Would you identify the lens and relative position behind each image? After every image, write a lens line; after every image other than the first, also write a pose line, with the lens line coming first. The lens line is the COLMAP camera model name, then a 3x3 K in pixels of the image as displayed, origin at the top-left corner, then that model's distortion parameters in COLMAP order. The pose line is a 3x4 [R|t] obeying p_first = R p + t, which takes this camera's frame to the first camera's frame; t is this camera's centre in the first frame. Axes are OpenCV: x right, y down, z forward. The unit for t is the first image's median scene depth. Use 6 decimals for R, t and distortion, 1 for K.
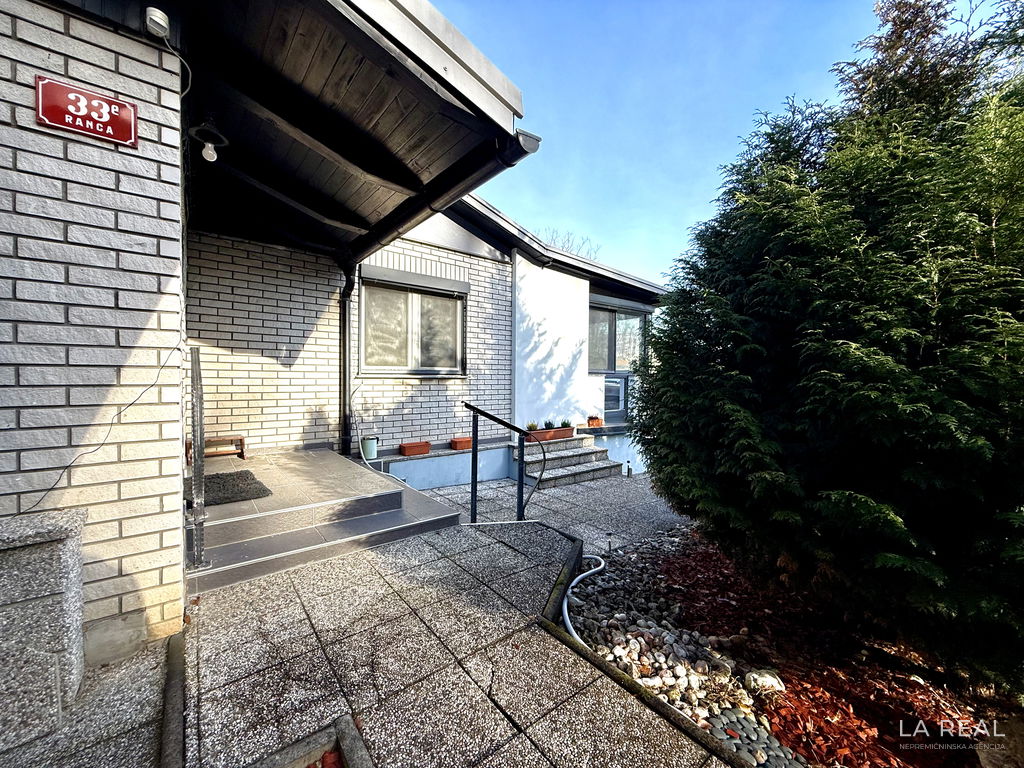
lens RADIAL K [[403.3, 0, 516.0], [0, 403.3, 381.5], [0, 0, 1]] dist [0.000893, 0.000158]
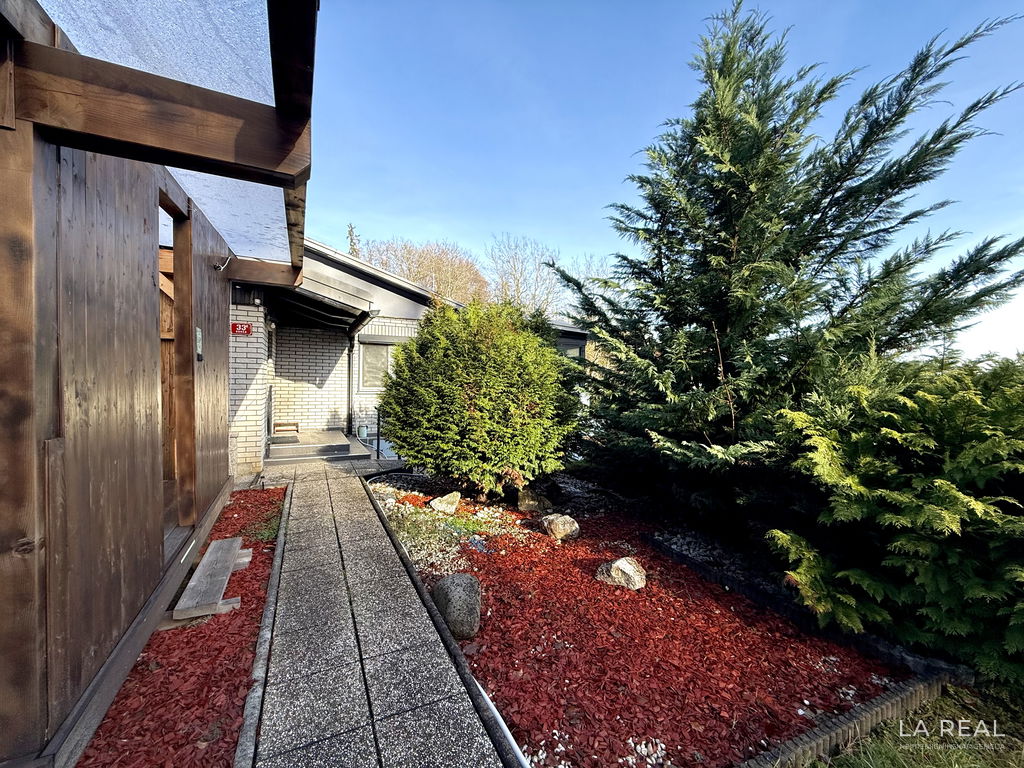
lens RADIAL K [[407.1, 0, 509.5], [0, 407.1, 385.0], [0, 0, 1]] dist [-0.001187, 0.000145]
pose [[0.975947, 0.004903, -0.217954, 0.575874], [-0.008999, 0.999801, -0.017805, -0.019669], [0.217823, 0.019339, 0.975797, -0.558986]]
